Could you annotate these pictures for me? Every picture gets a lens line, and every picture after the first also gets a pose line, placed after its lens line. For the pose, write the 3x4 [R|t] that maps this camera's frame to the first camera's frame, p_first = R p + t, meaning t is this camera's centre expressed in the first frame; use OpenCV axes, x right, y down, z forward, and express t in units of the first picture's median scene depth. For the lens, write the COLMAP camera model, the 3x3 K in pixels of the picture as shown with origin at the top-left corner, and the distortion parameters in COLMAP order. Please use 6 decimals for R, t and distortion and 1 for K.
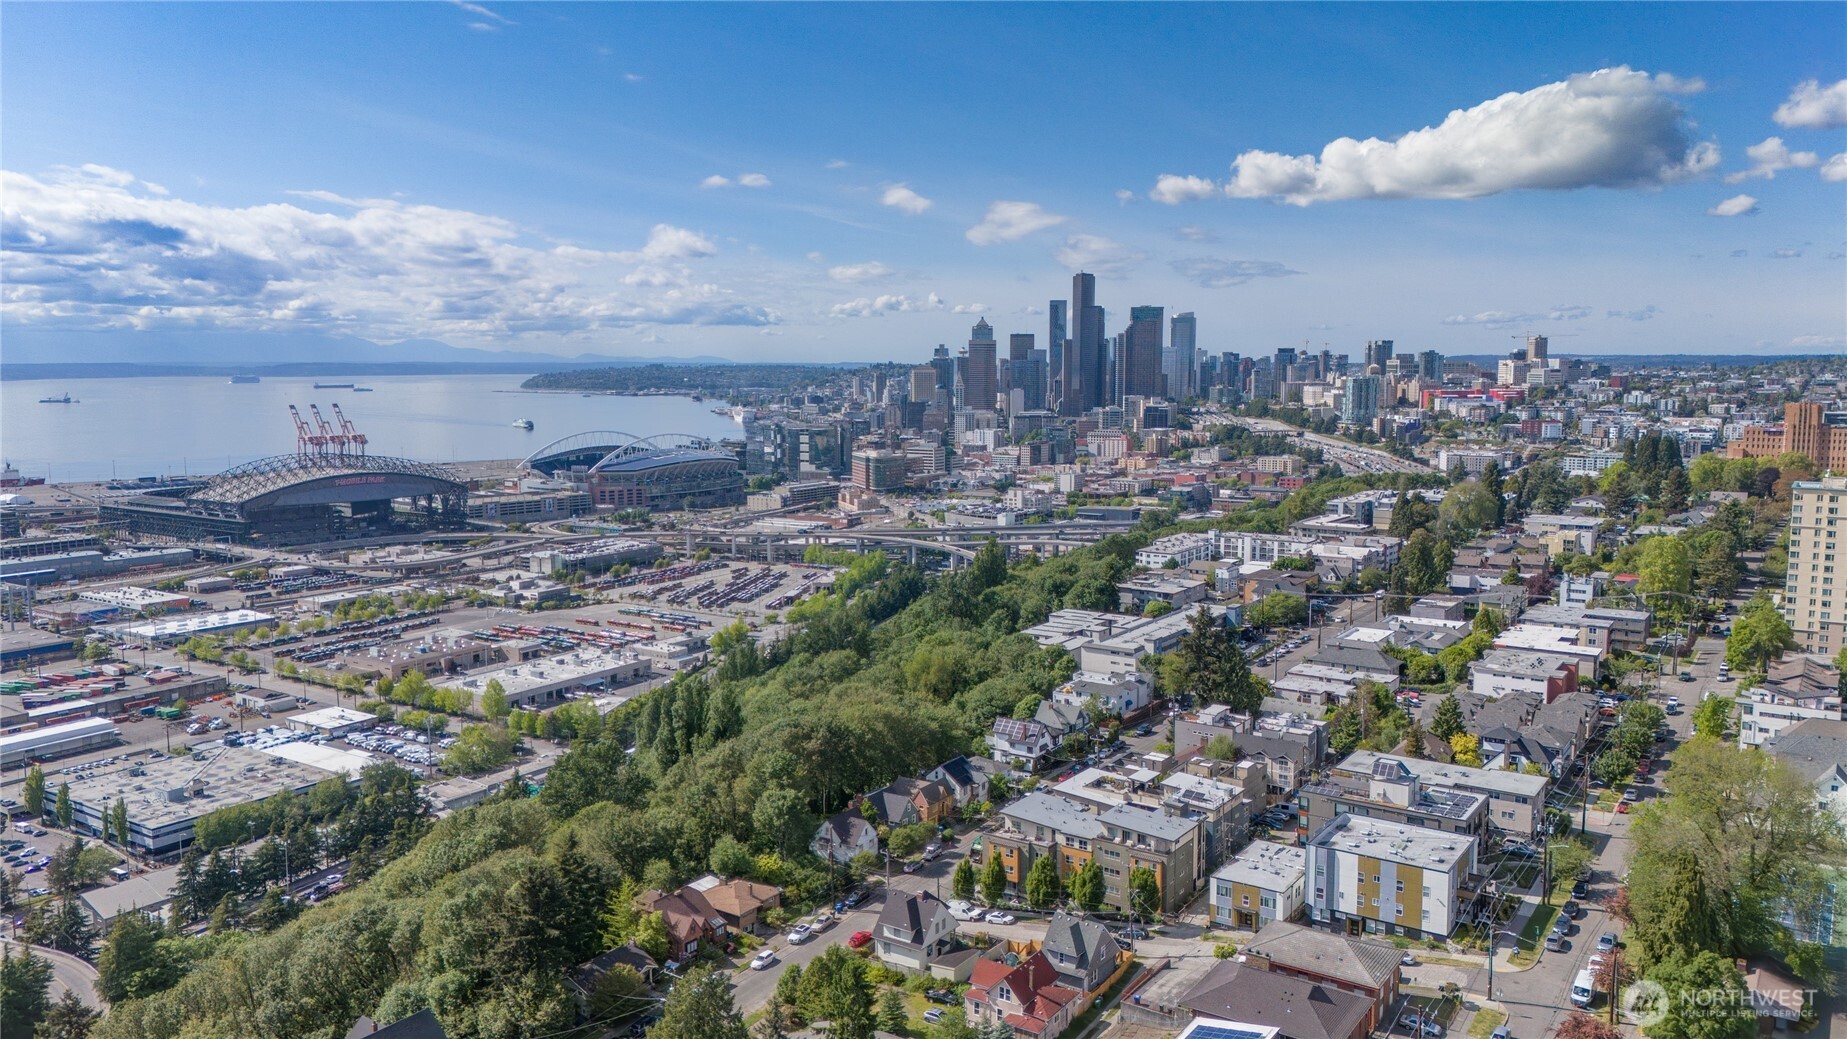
lens RADIAL K [[1339.9, 0, 925.5], [0, 1339.9, 508.5], [0, 0, 1]] dist [0.102145, -0.156791]
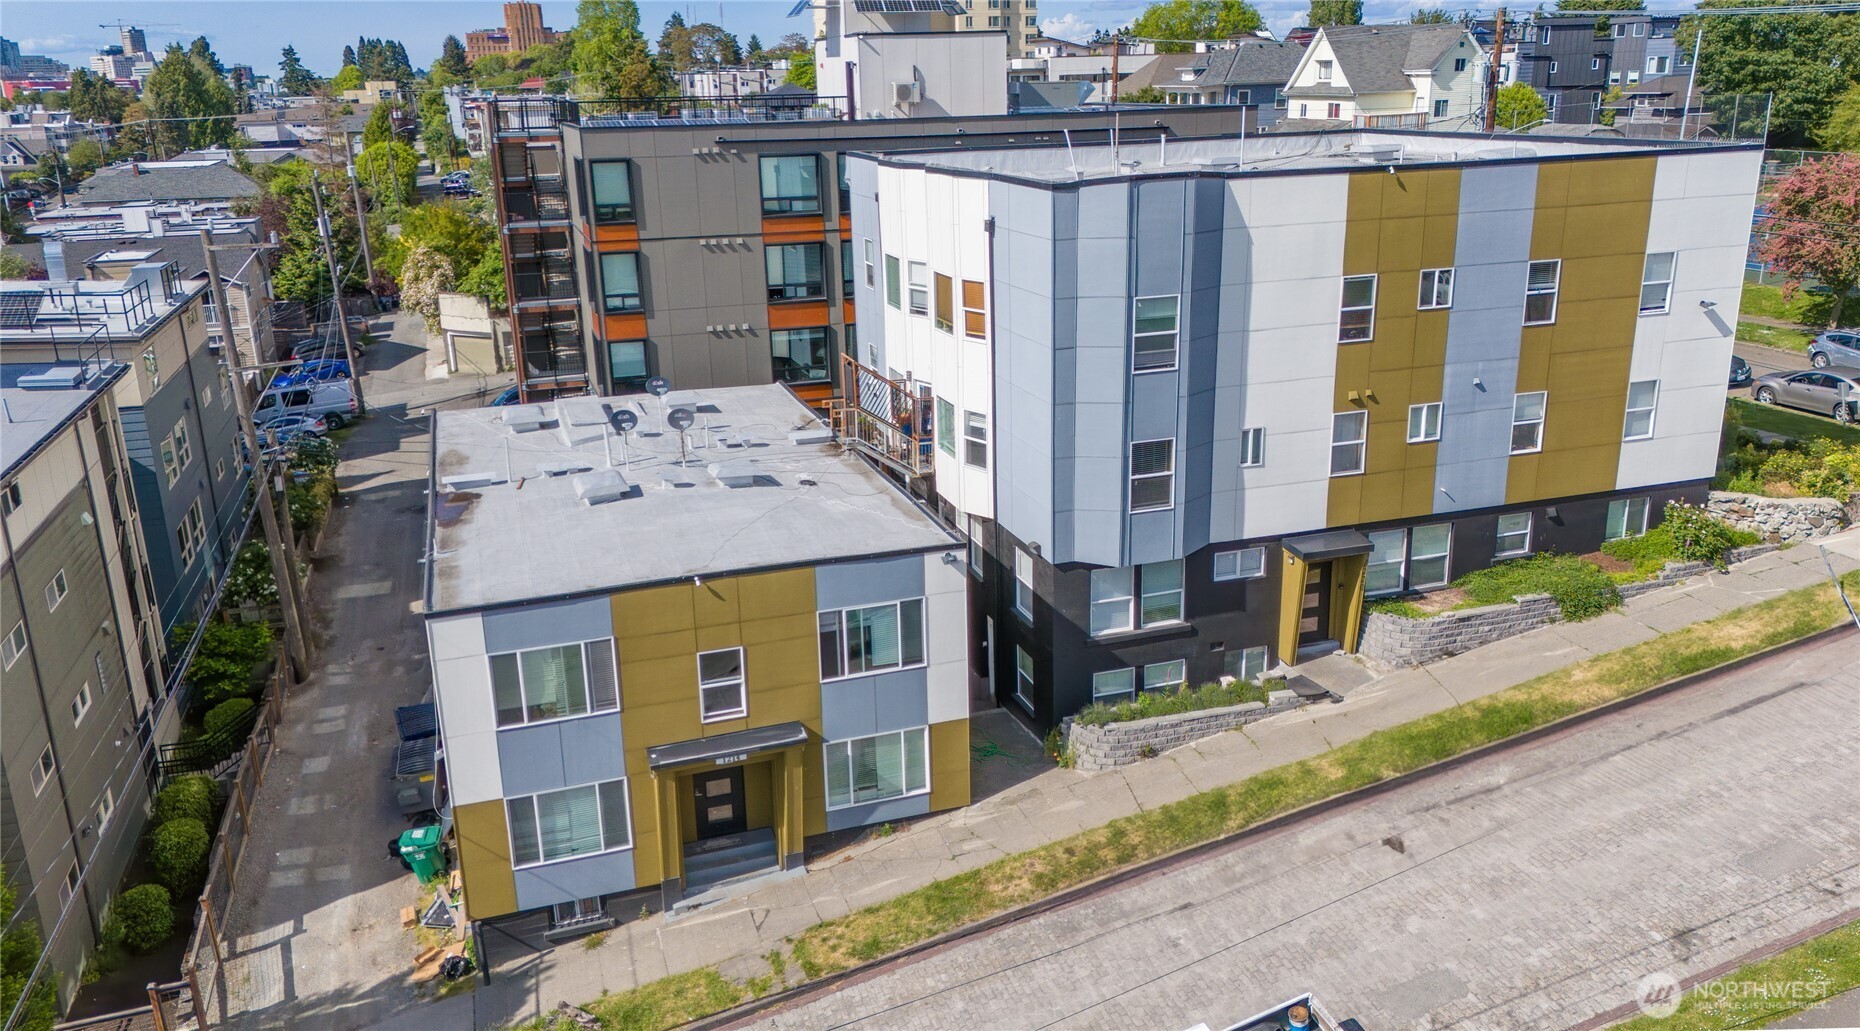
lens RADIAL K [[1382.1, 0, 925.2], [0, 1382.1, 516.3], [0, 0, 1]] dist [0.071514, -0.056817]
pose [[0.605965, -0.252795, 0.754256, 0.053949], [0.106298, 0.965391, 0.238160, 0.090455], [-0.788358, -0.064141, 0.611865, 0.338443]]
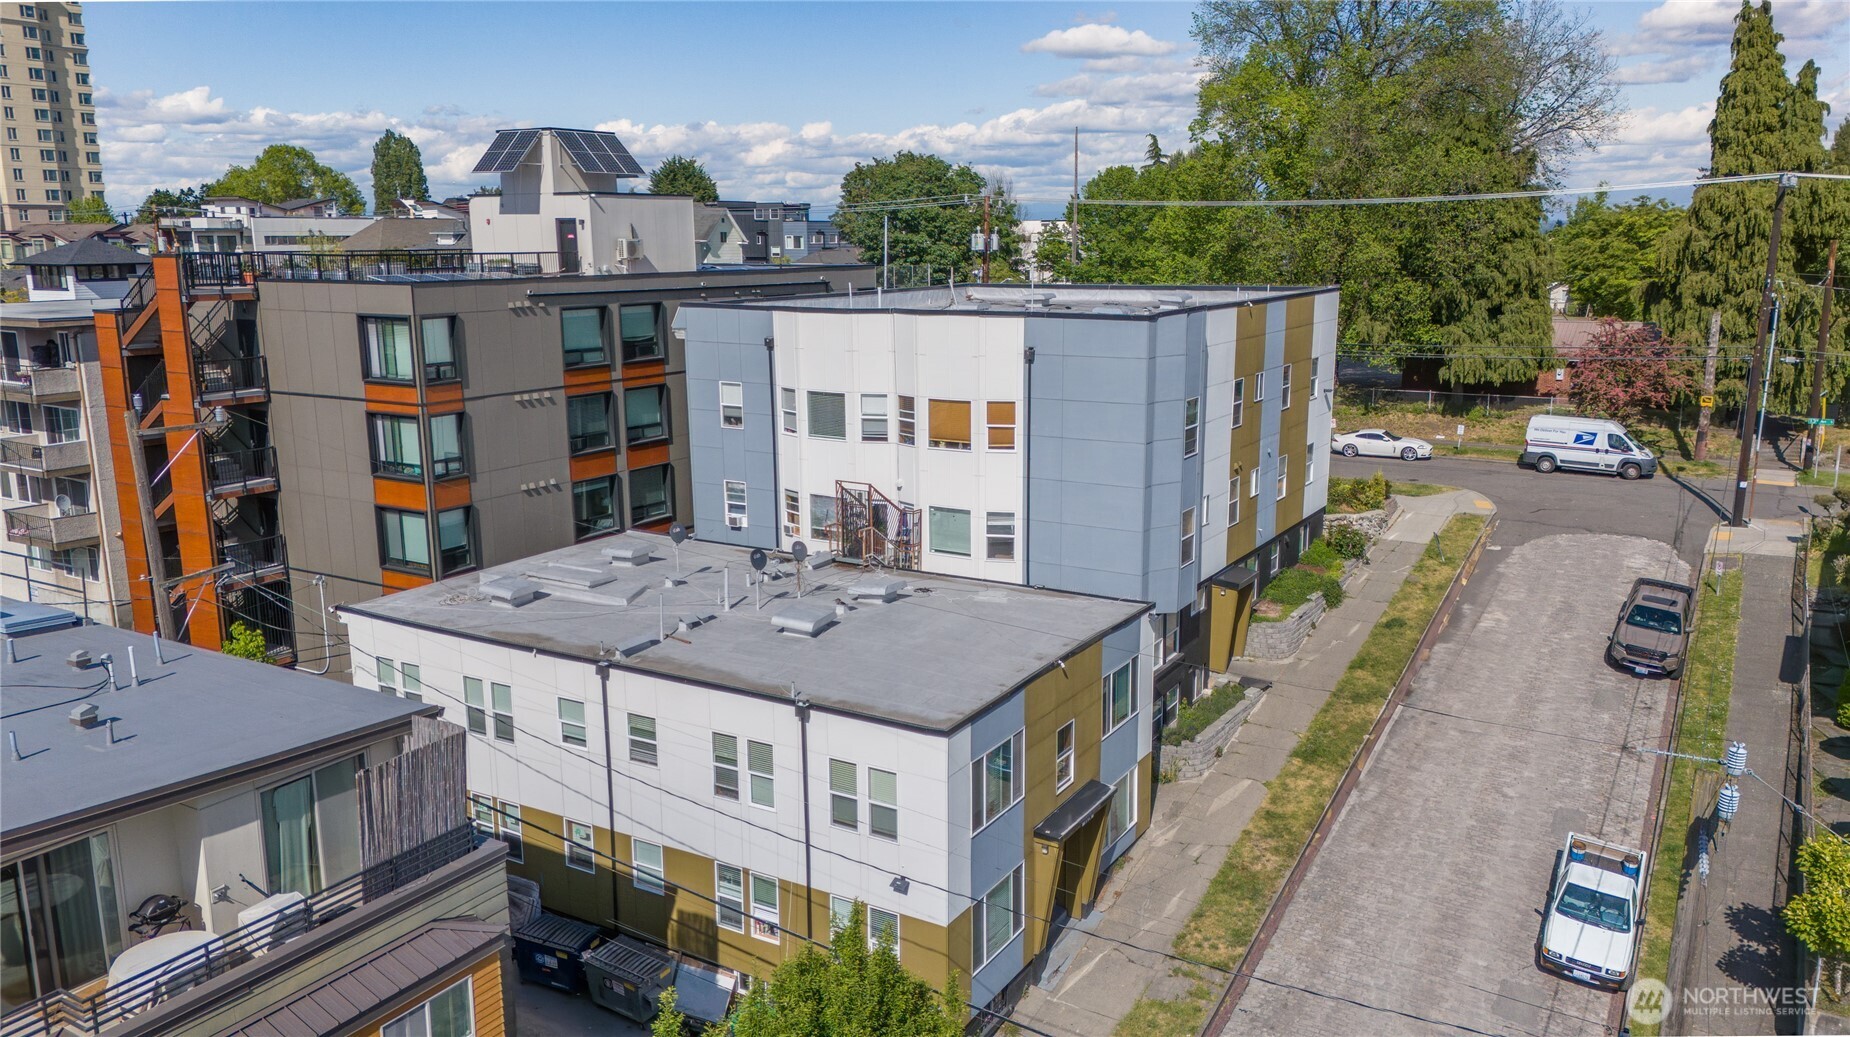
lens RADIAL K [[1364.4, 0, 917.2], [0, 1364.4, 516.8], [0, 0, 1]] dist [0.067776, -0.065783]
pose [[-0.051745, -0.202803, 0.977851, 0.031605], [0.111571, 0.971859, 0.207464, 0.085407], [-0.992408, 0.119835, -0.027662, 0.385639]]
